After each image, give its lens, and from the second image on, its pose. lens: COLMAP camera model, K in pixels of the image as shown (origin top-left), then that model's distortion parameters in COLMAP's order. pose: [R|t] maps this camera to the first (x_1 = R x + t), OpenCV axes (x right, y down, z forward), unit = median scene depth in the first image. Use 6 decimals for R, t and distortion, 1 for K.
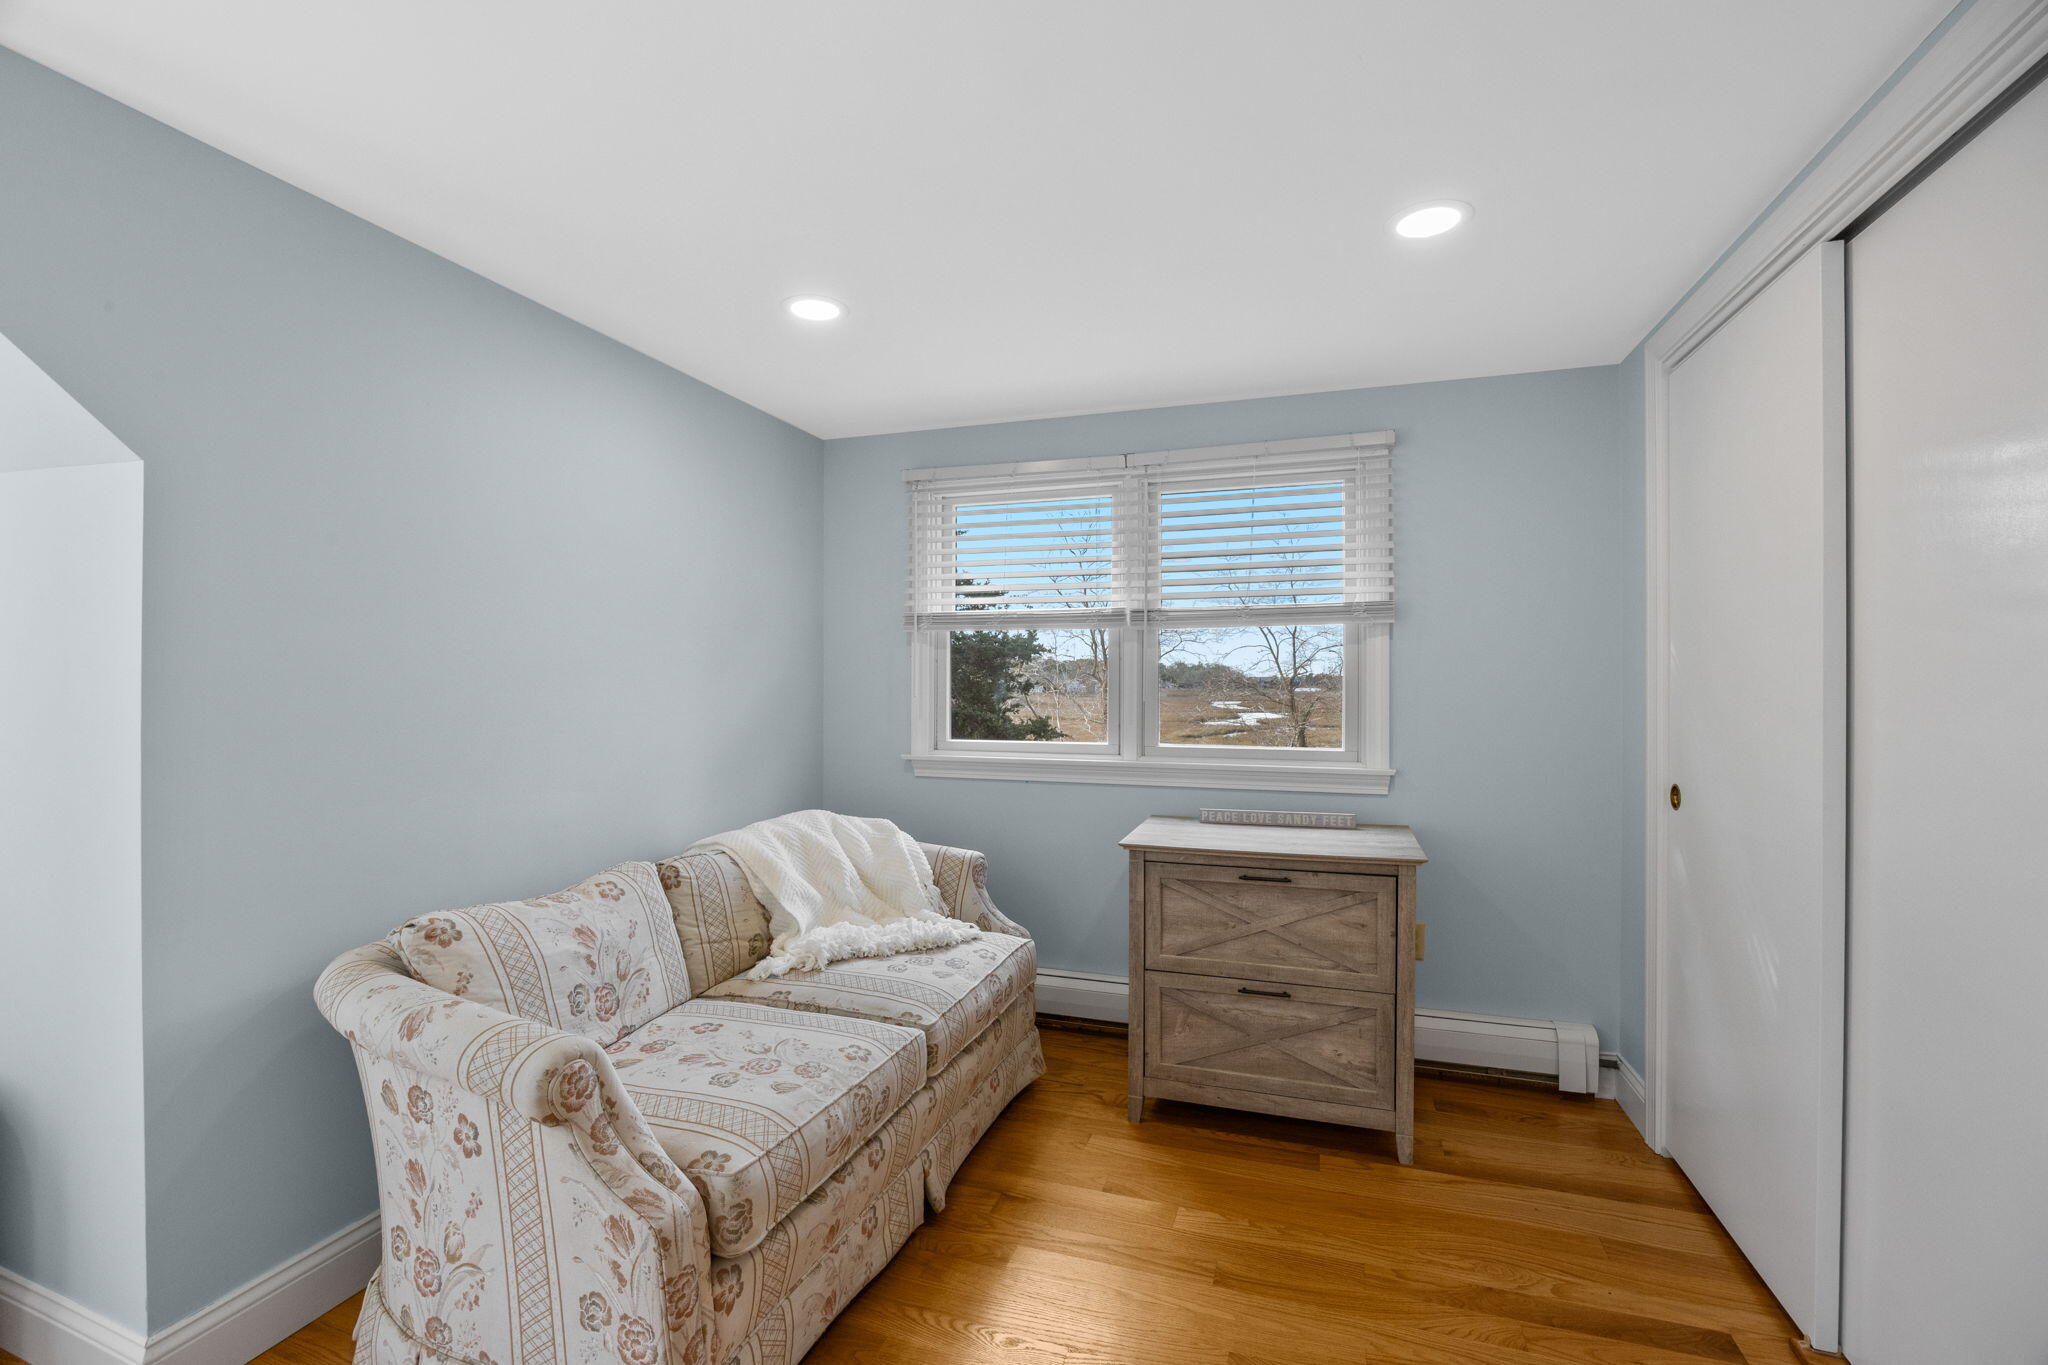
lens RADIAL K [[861.6, 0, 1024.0], [0, 861.6, 682.5], [0, 0, 1]] dist [0.000239, -0.000022]
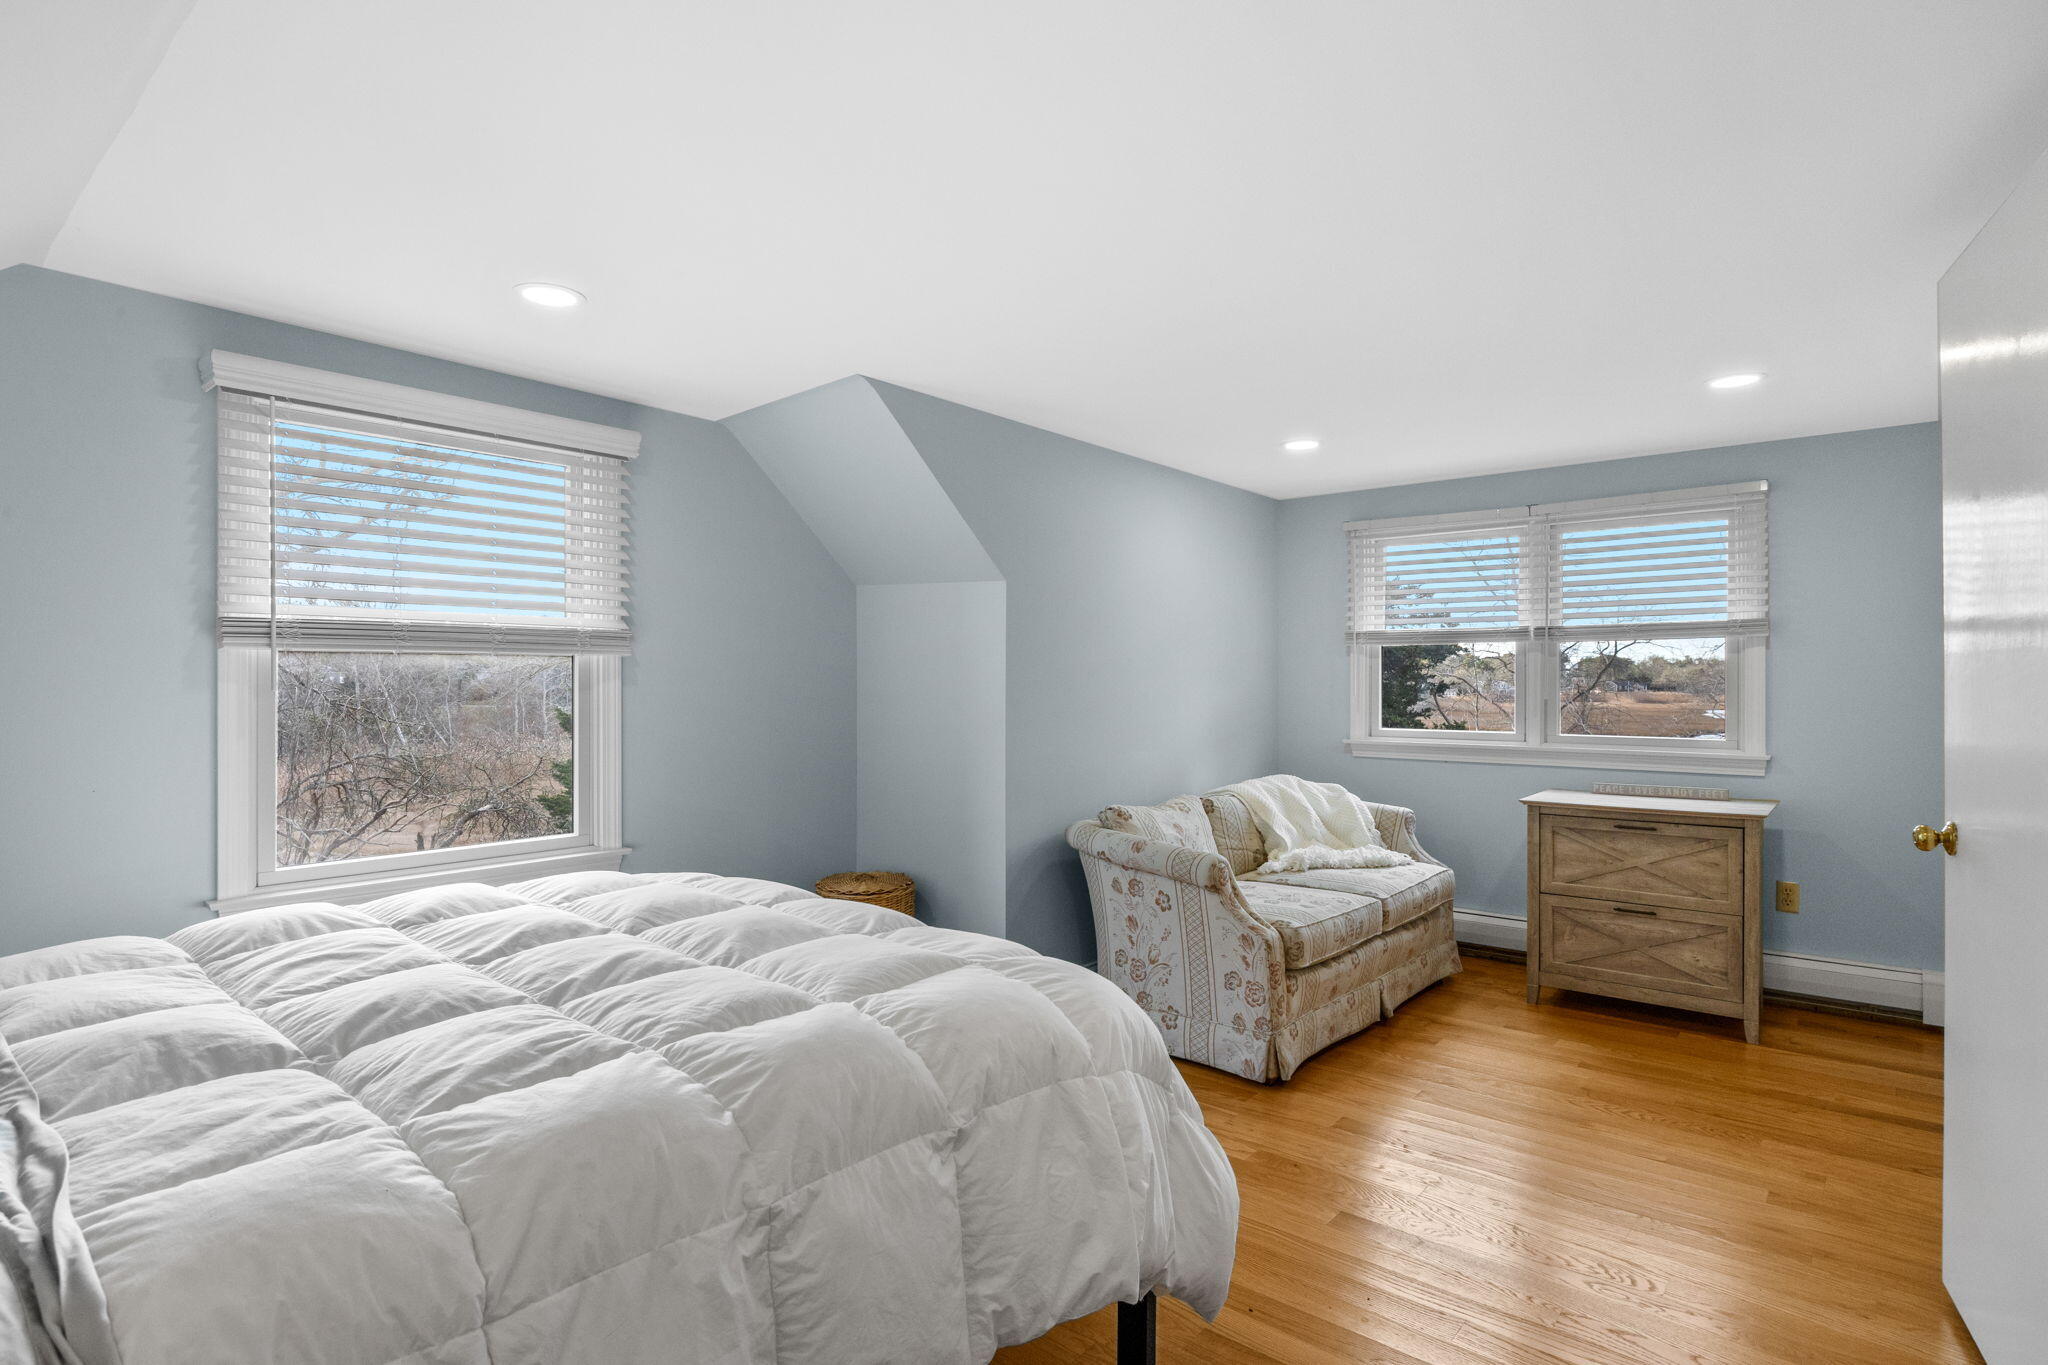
lens RADIAL K [[1044.5, 0, 1024.0], [0, 1044.5, 682.5], [0, 0, 1]] dist [-0.003773, -0.001057]
pose [[0.931618, 0.000160, -0.363439, -0.023148], [-0.000396, 1.000000, -0.000576, -0.002169], [0.363439, 0.000680, 0.931618, -0.882276]]
